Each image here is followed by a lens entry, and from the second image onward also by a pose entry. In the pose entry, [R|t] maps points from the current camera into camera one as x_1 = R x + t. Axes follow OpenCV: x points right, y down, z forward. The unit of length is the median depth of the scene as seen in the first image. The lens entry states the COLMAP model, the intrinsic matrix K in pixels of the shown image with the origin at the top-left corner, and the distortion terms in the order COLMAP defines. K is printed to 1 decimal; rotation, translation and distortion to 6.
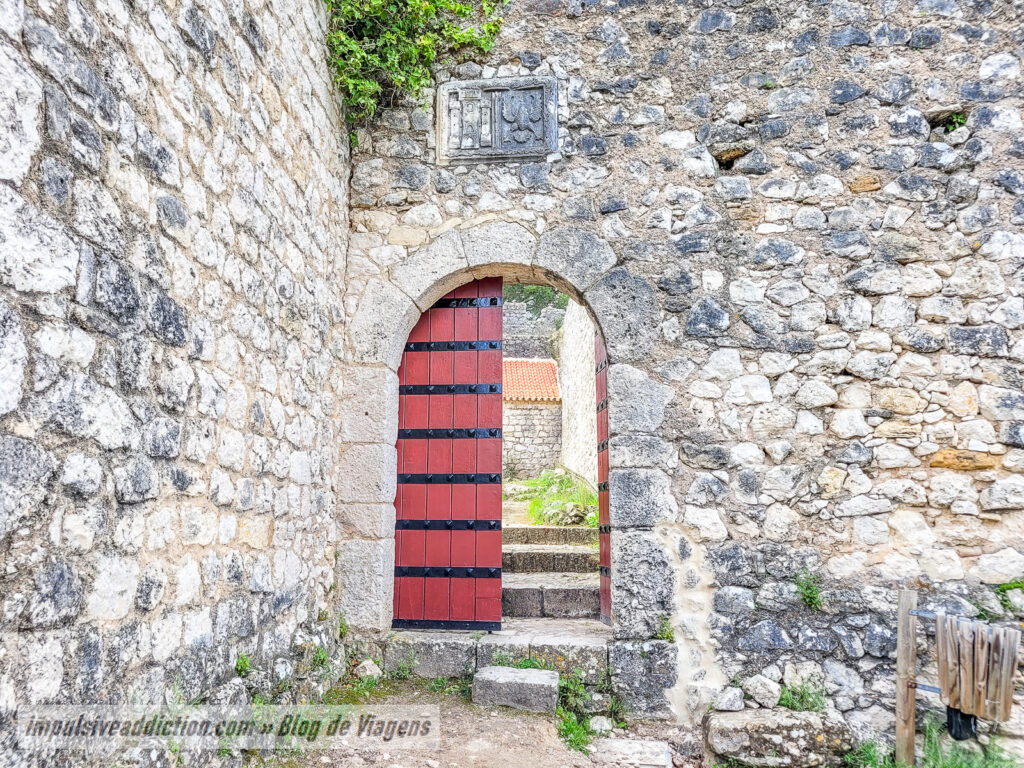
lens RADIAL K [[747.4, 0, 512.0], [0, 747.4, 384.0], [0, 0, 1]] dist [0.033265, 0.000166]
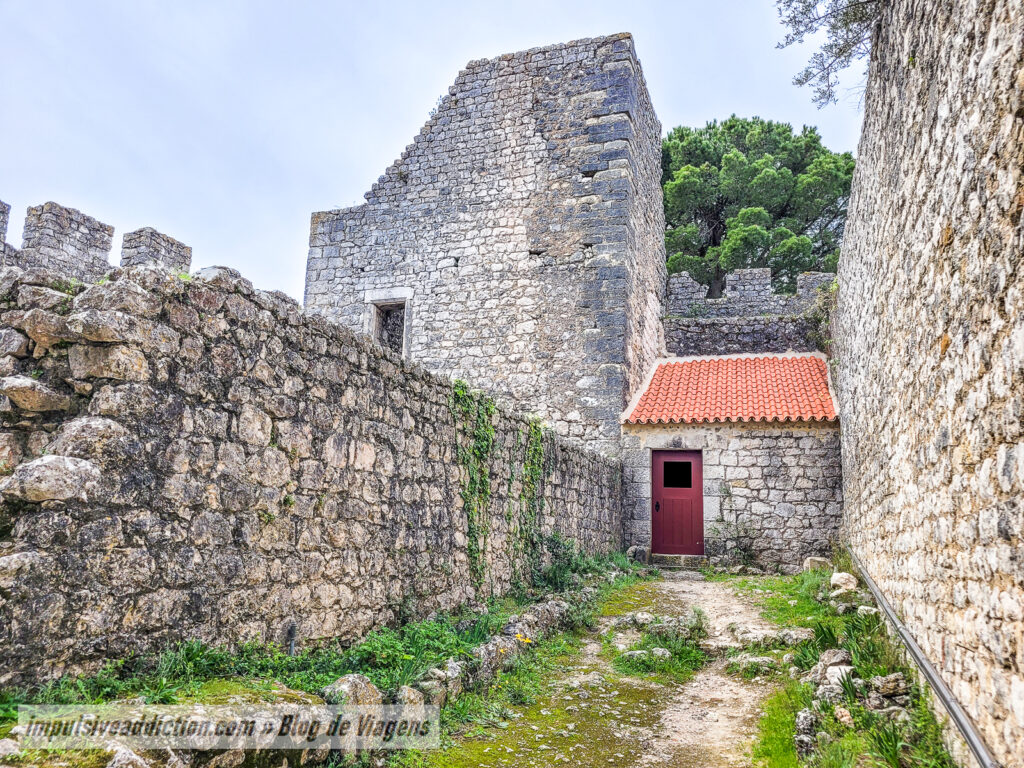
lens RADIAL K [[747.4, 0, 512.0], [0, 747.4, 384.0], [0, 0, 1]] dist [0.033265, 0.000166]
pose [[0.942980, -0.037494, -0.330730, 0.024216], [0.028200, 0.999062, -0.032857, 0.006800], [0.331652, 0.021657, 0.943153, 0.409982]]
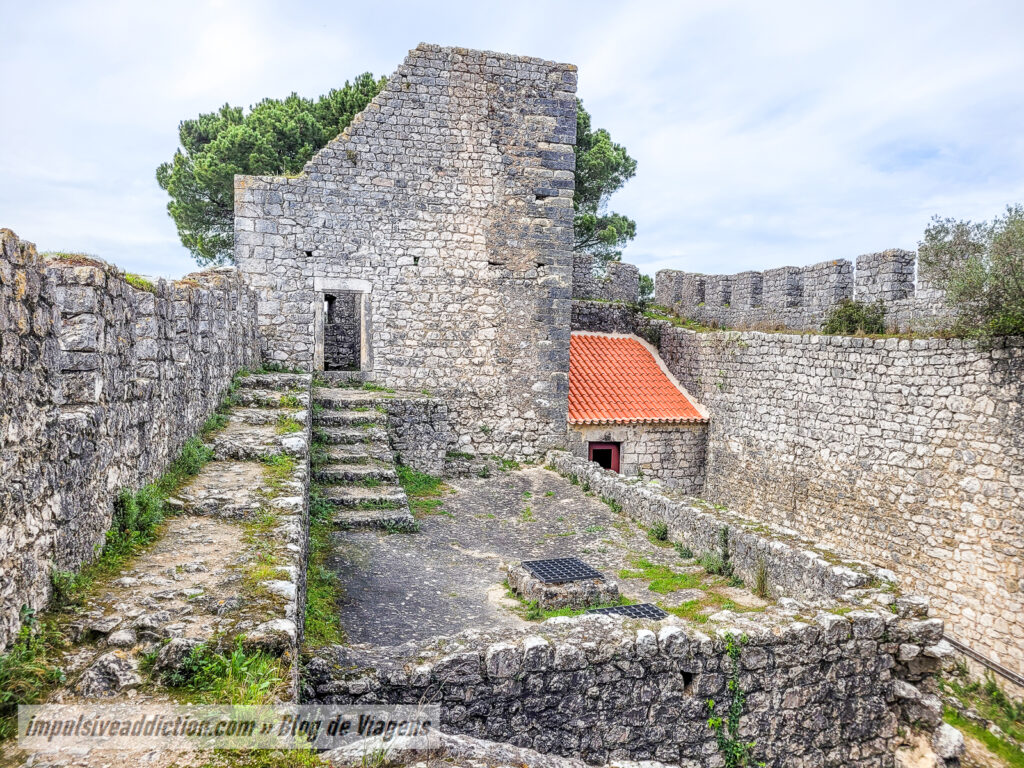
lens RADIAL K [[747.4, 0, 512.0], [0, 747.4, 384.0], [0, 0, 1]] dist [0.033265, 0.000166]
pose [[0.966374, 0.010201, 0.256940, -0.333007], [-0.061813, 0.979129, 0.193613, -0.154601], [-0.249602, -0.202985, 0.946835, 0.318307]]
